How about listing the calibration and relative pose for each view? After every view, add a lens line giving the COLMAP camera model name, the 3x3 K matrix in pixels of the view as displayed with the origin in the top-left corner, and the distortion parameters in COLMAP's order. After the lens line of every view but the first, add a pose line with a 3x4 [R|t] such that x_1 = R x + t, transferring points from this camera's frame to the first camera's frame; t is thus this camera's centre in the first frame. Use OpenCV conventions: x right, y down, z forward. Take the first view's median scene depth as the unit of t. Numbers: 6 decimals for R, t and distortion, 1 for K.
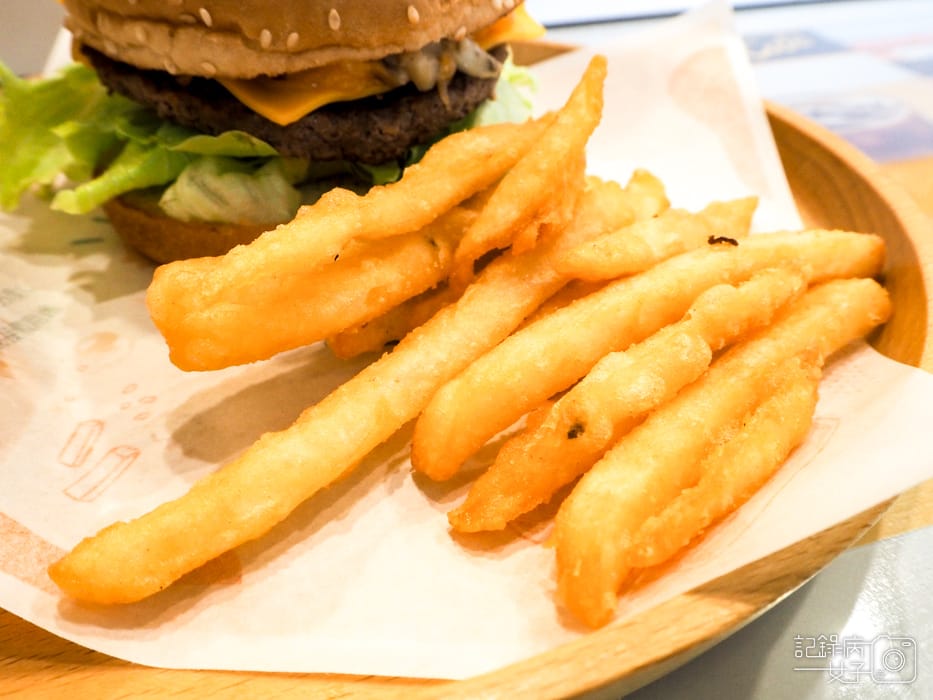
lens RADIAL K [[803.1, 0, 462.7], [0, 803.1, 354.2], [0, 0, 1]] dist [-0.032853, 0.047723]
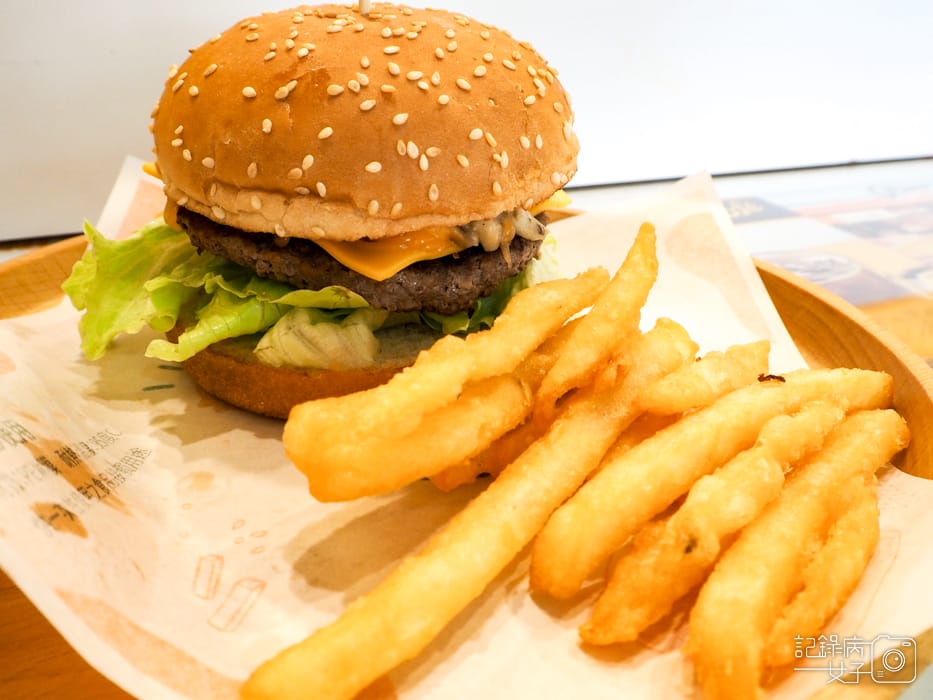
lens RADIAL K [[803.1, 0, 462.7], [0, 803.1, 354.2], [0, 0, 1]] dist [-0.032853, 0.047723]
pose [[0.995915, -0.008698, 0.089873, -0.221645], [0.024945, 0.983117, -0.181271, 0.021967], [-0.086778, 0.182772, 0.979318, -0.094015]]
